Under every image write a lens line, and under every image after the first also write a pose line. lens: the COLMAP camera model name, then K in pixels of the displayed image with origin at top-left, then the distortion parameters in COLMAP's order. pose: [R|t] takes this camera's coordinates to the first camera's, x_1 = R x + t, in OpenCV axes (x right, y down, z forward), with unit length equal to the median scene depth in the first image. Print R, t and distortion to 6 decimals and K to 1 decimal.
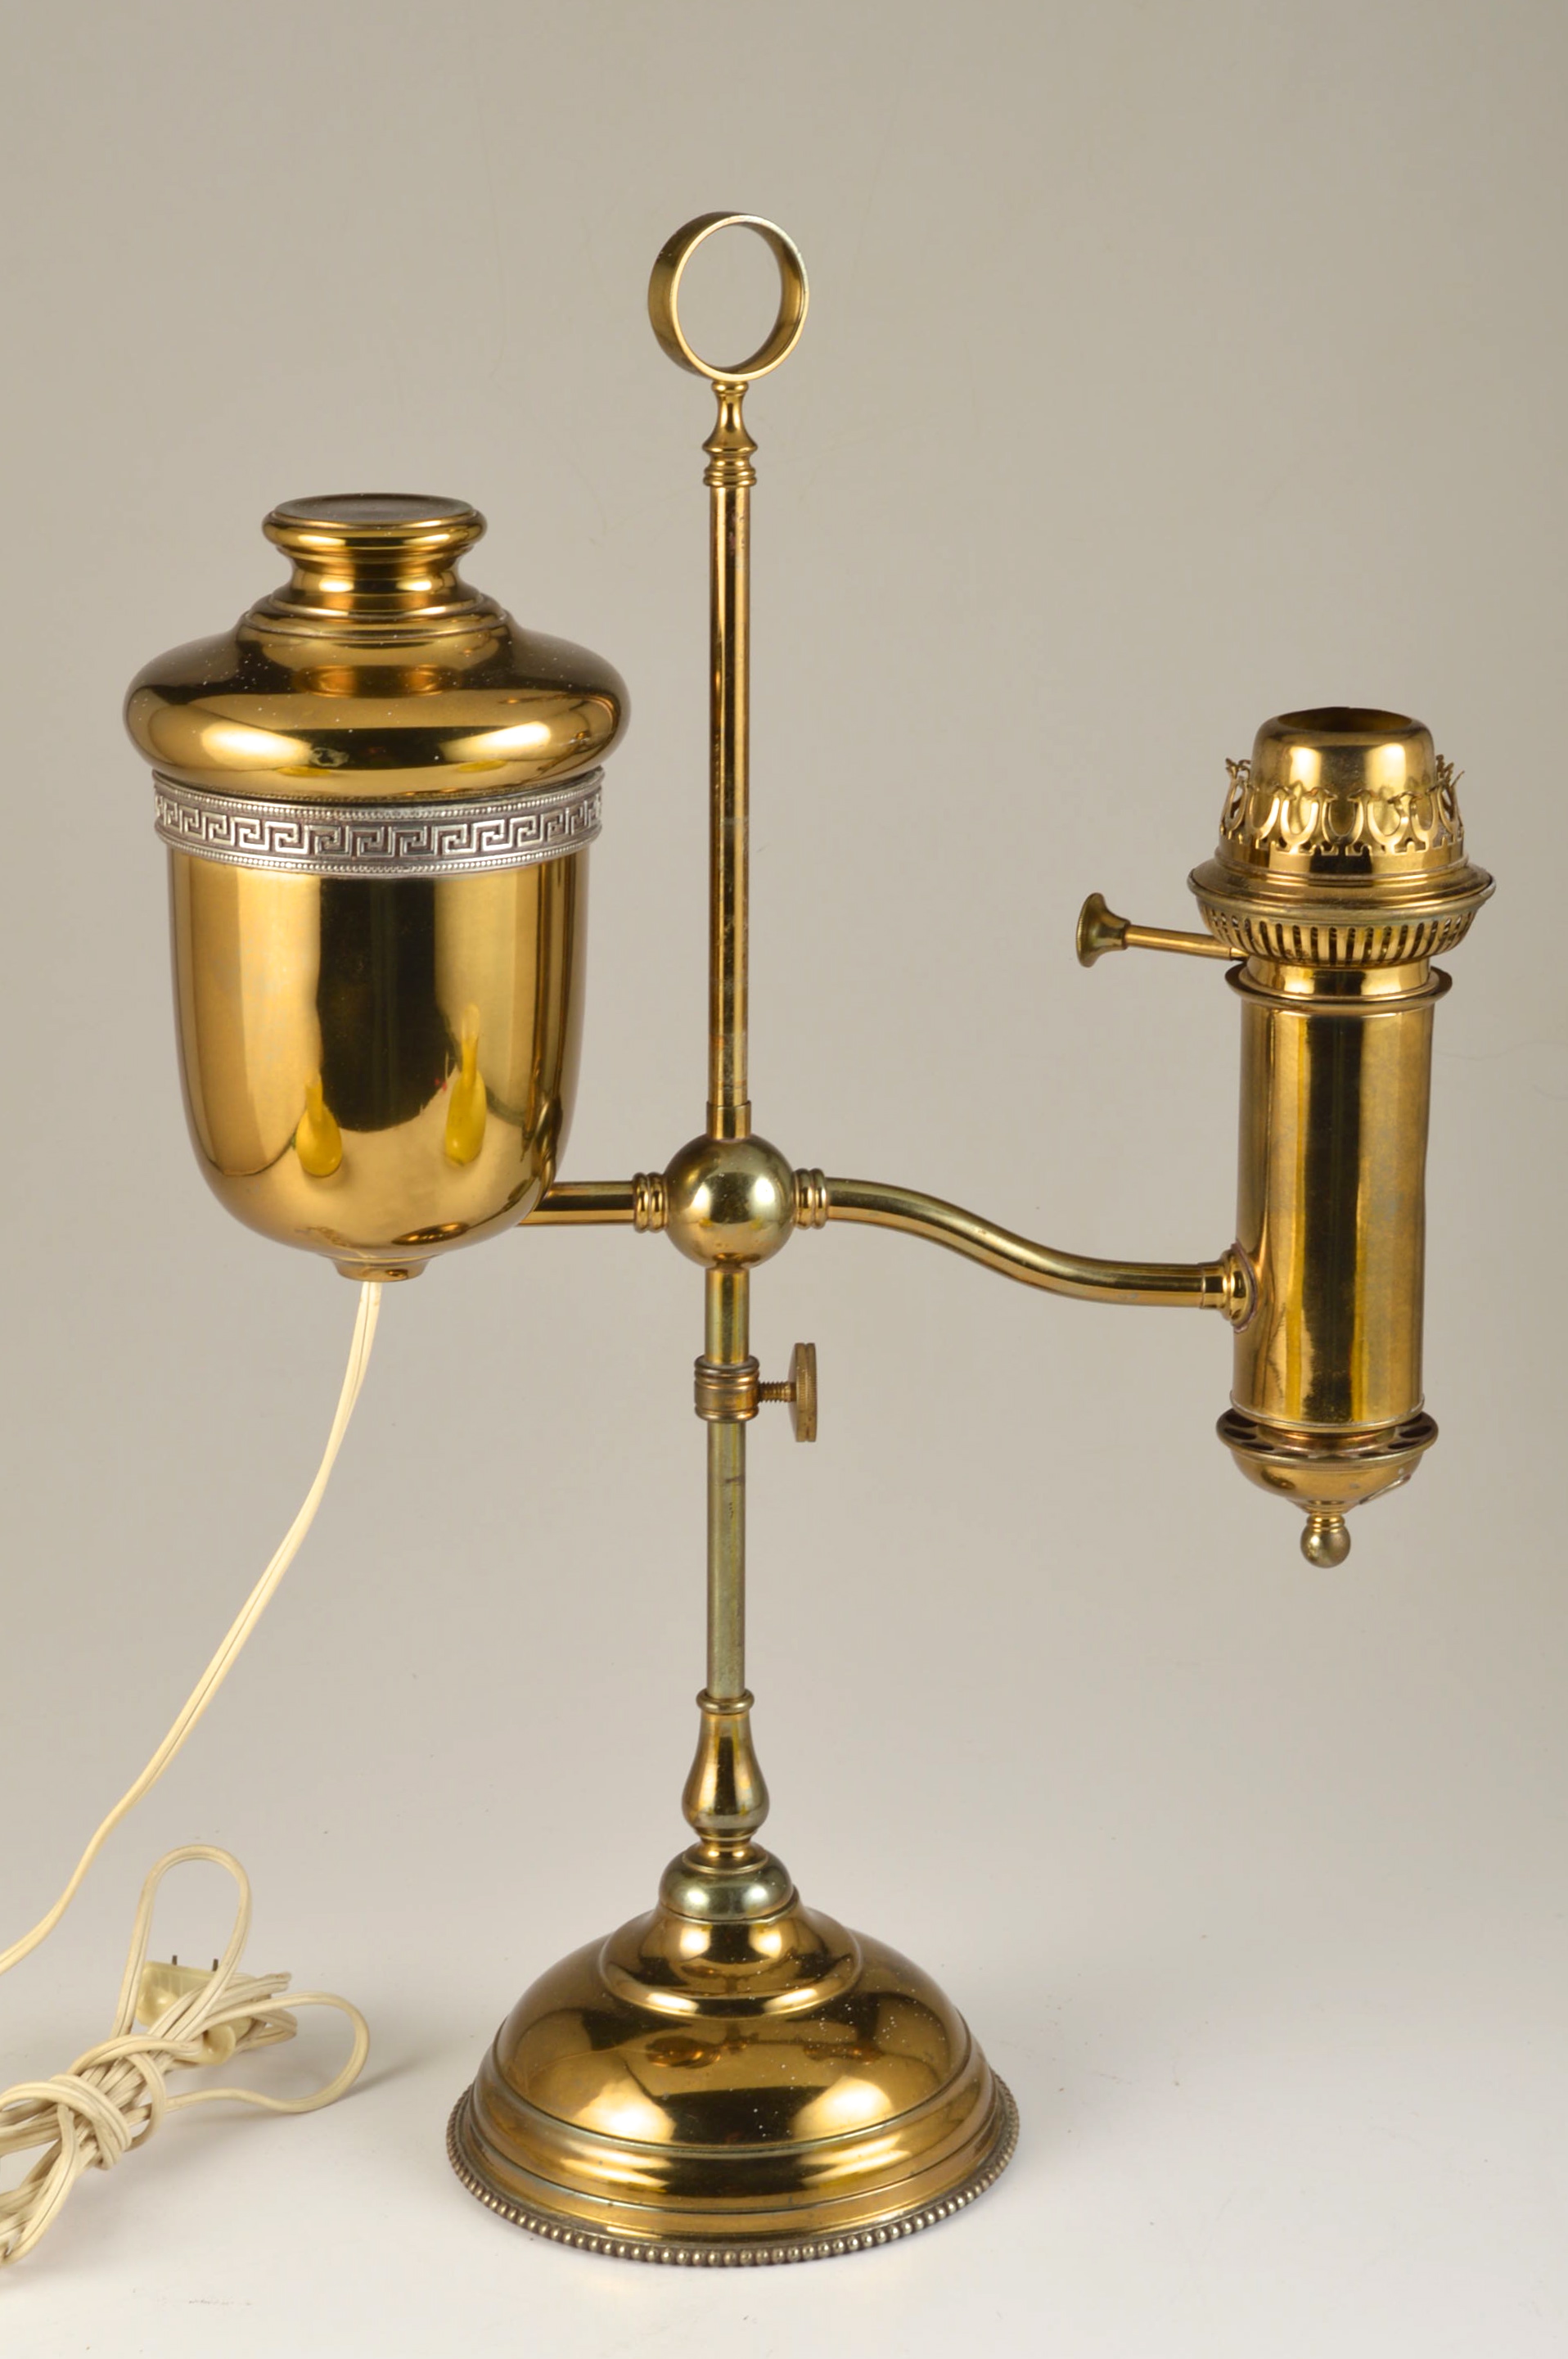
lens RADIAL K [[5183.0, 0, 784.0], [0, 5183.0, 1179.5], [0, 0, 1]] dist [-0.011753, 0.106878]
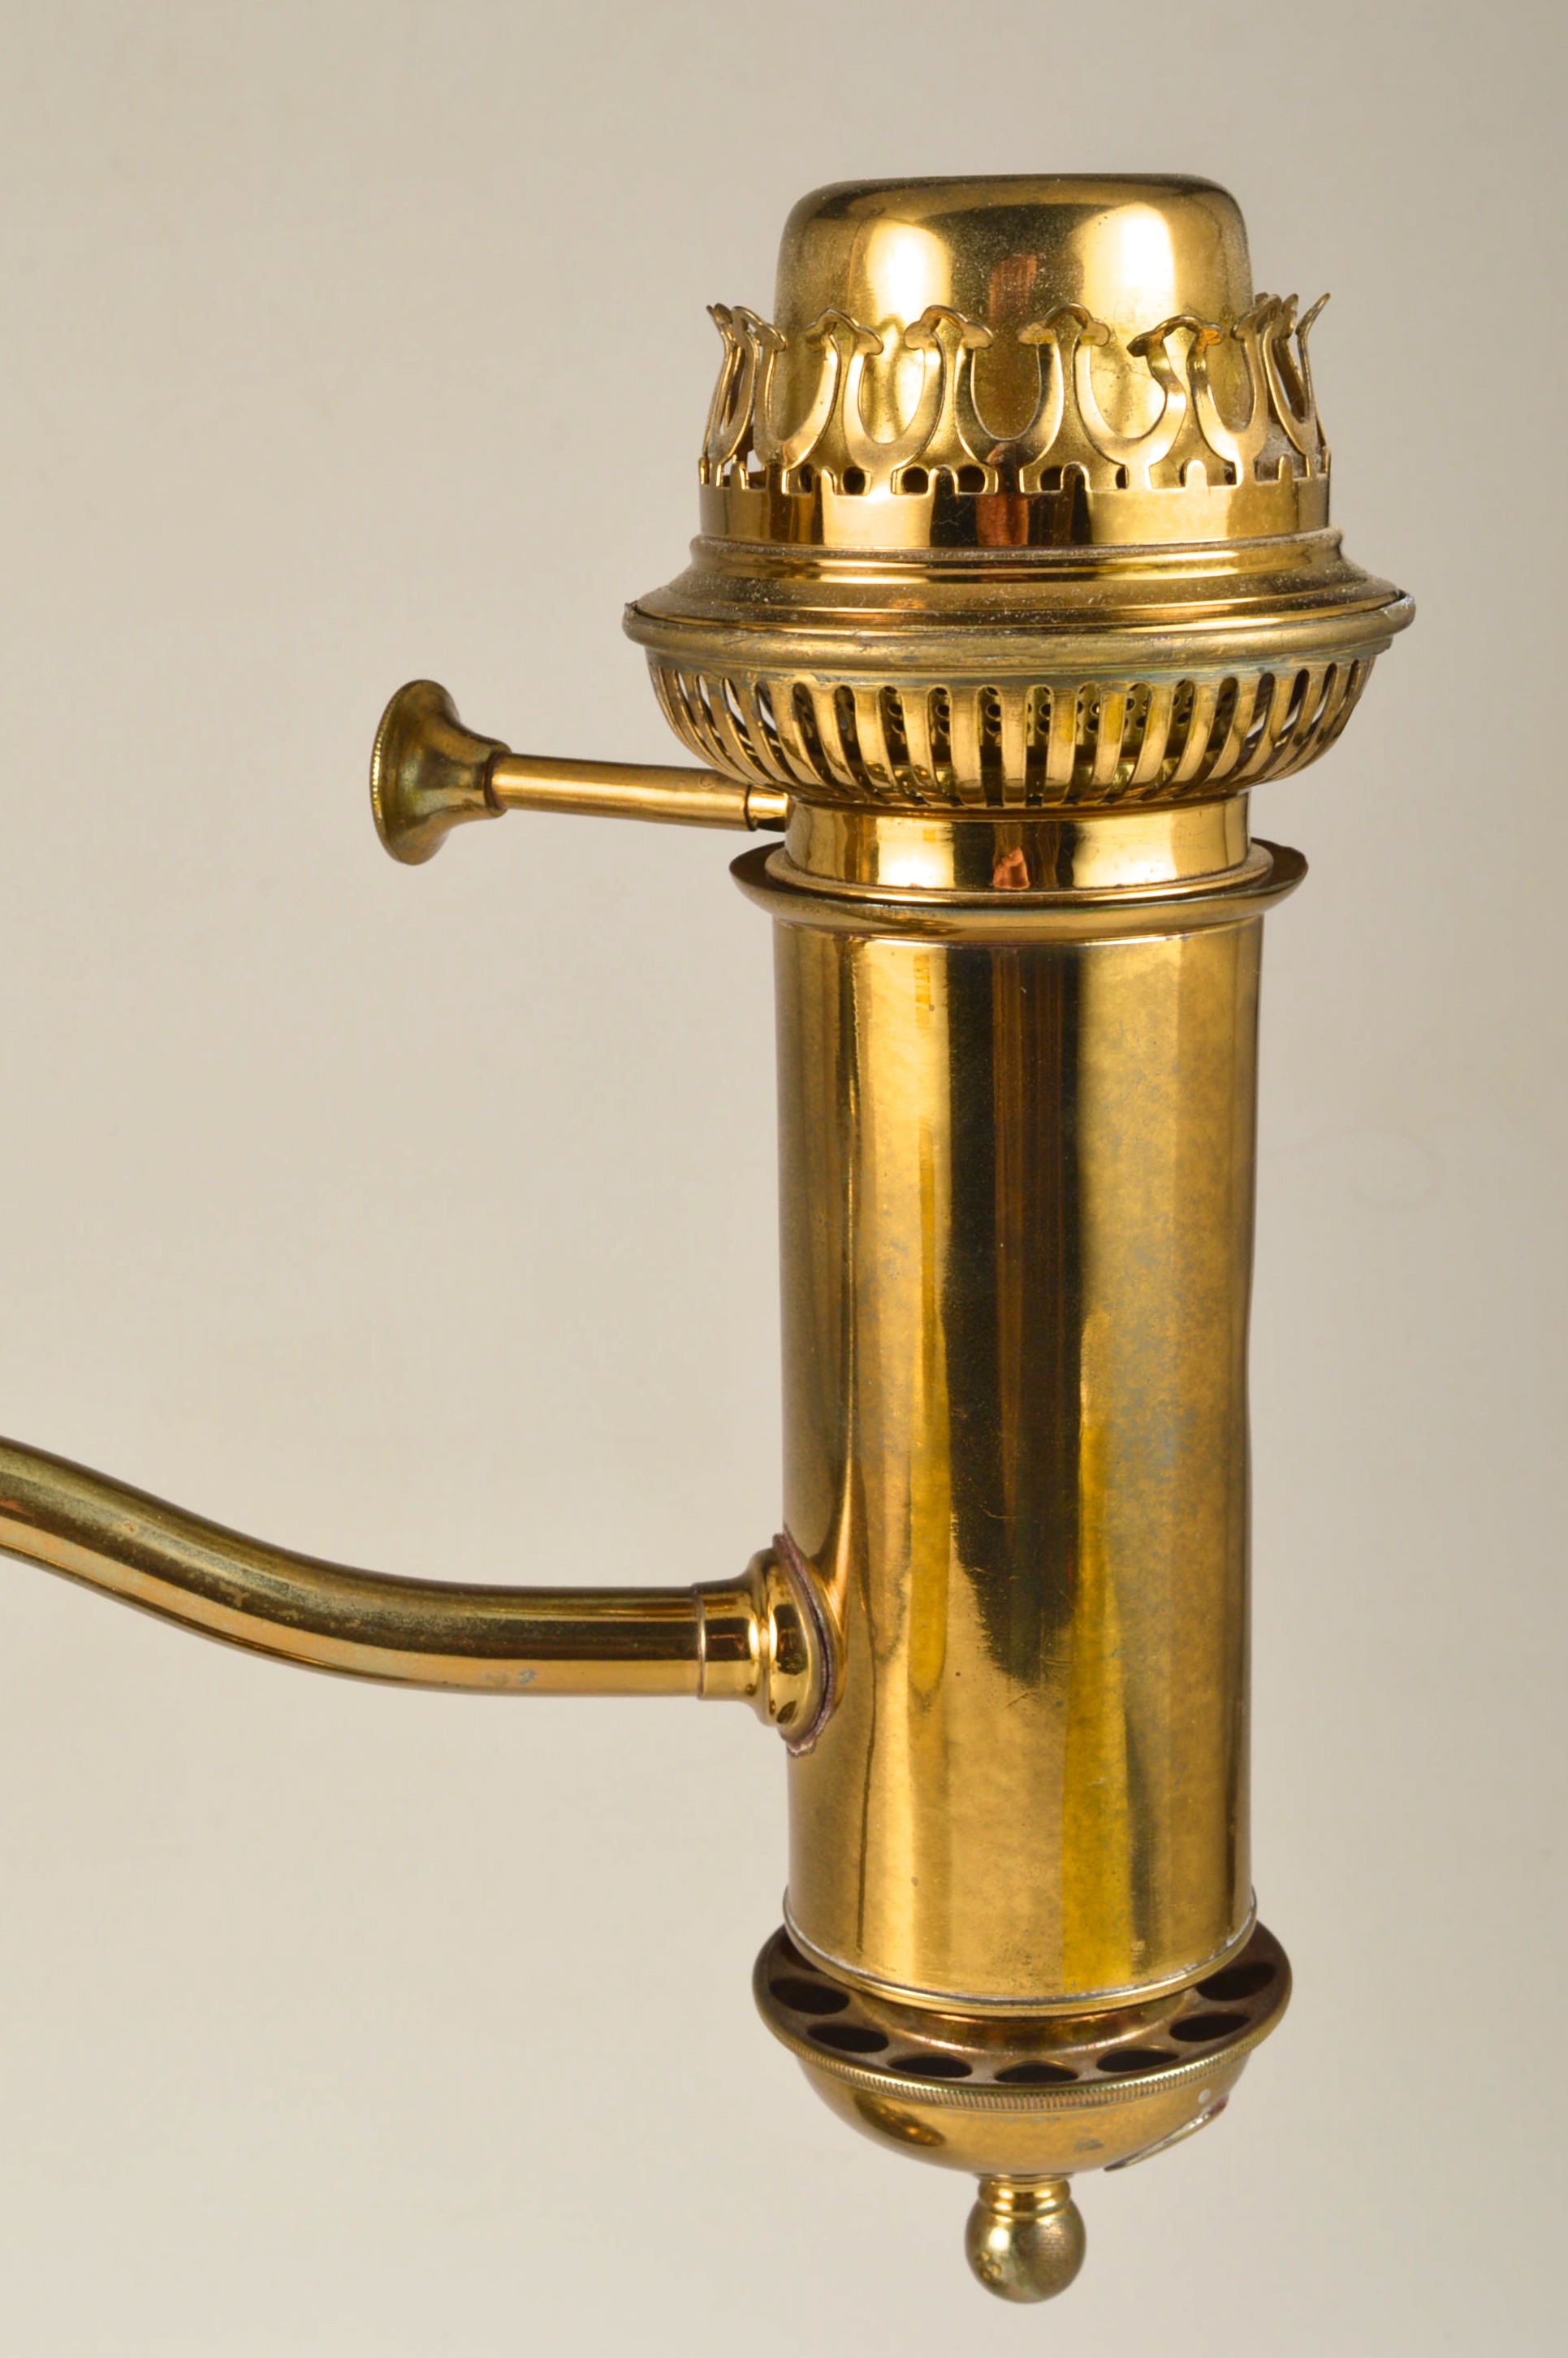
lens RADIAL K [[3764.4, 0, 784.0], [0, 3764.4, 1179.0], [0, 0, 1]] dist [-0.007729, -0.006080]
pose [[0.999598, -0.019507, 0.020562, 0.083524], [0.020306, 0.999017, -0.039398, -0.003833], [-0.019773, 0.039800, 0.999012, 0.720461]]
